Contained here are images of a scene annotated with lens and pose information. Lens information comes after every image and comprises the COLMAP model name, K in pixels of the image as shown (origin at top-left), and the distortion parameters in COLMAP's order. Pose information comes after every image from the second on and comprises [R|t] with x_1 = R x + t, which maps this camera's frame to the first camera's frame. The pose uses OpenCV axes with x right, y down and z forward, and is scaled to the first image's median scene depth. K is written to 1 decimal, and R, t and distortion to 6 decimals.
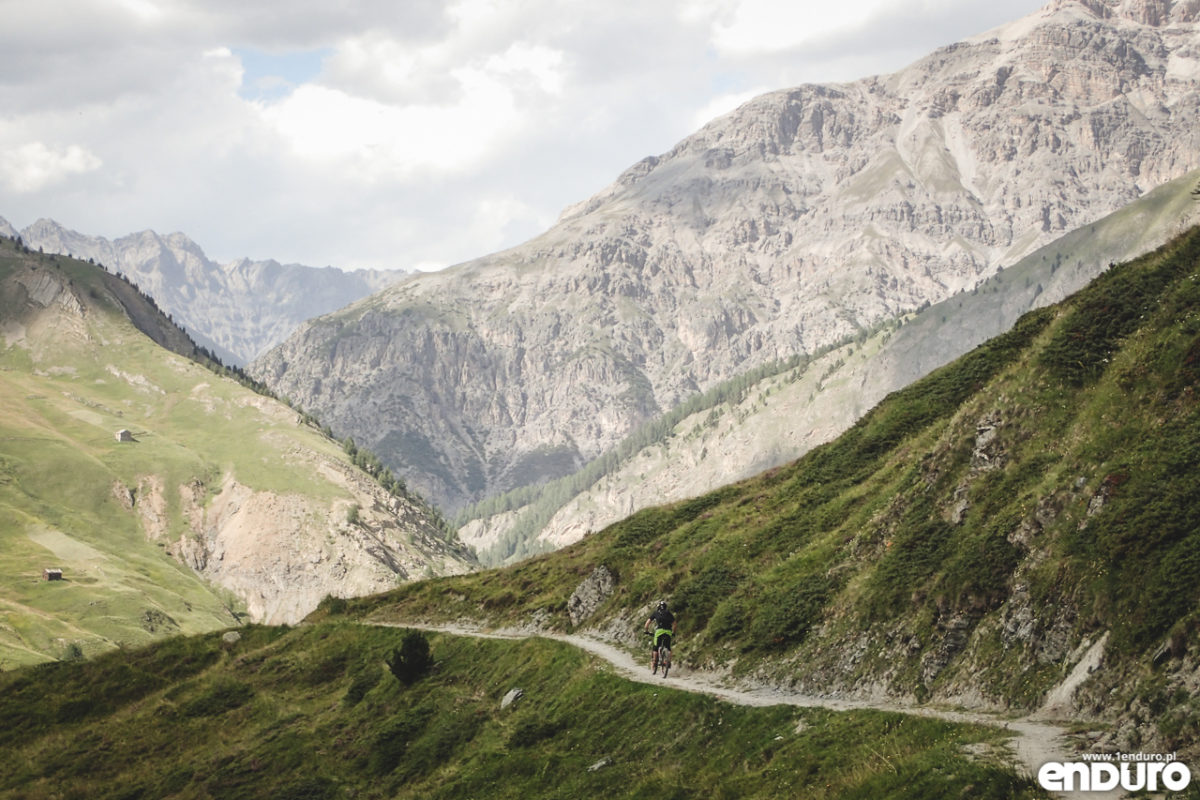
lens RADIAL K [[2399.4, 0, 599.7], [0, 2399.4, 399.2], [0, 0, 1]] dist [-0.008192, 0.000000]
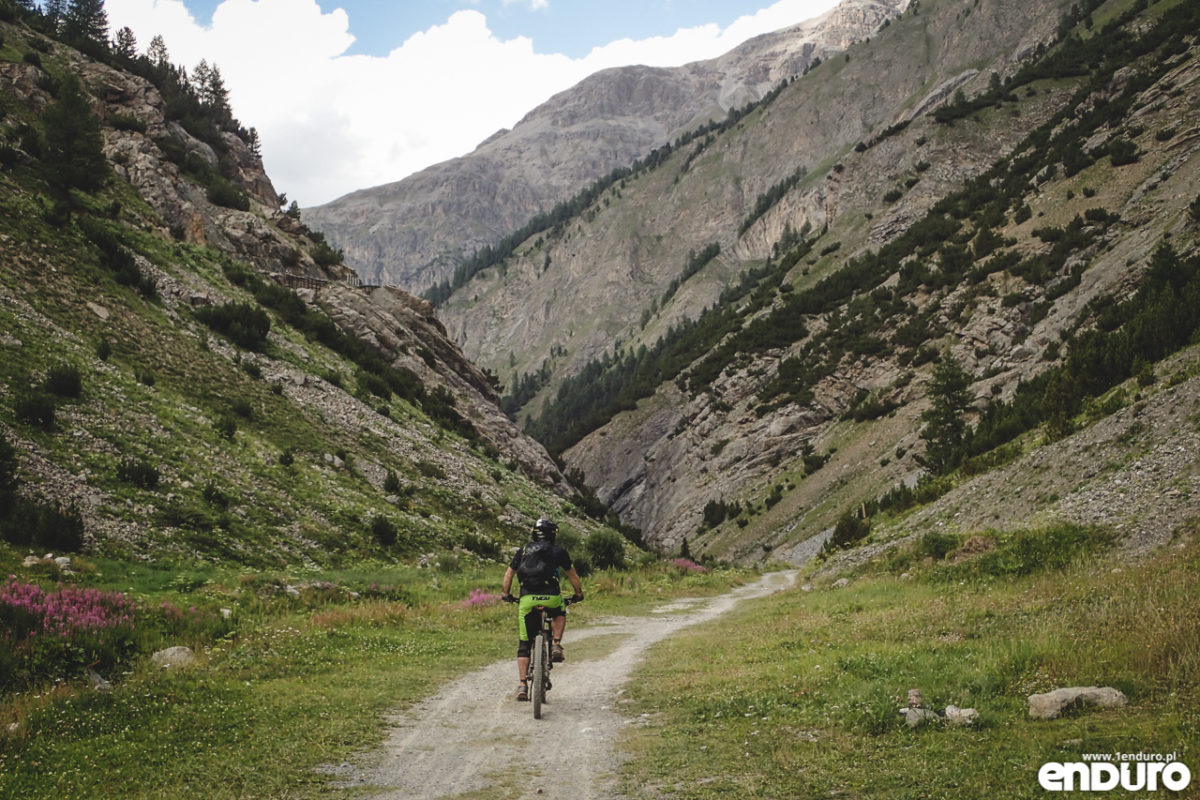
lens RADIAL K [[1502.5, 0, 600.4], [0, 1502.5, 401.4], [0, 0, 1]] dist [0.004567, 0.000000]
pose [[0.997256, -0.004002, 0.073921, 0.014606], [0.005775, 0.999701, -0.023781, 0.053866], [-0.073804, 0.024143, 0.996981, 0.301757]]
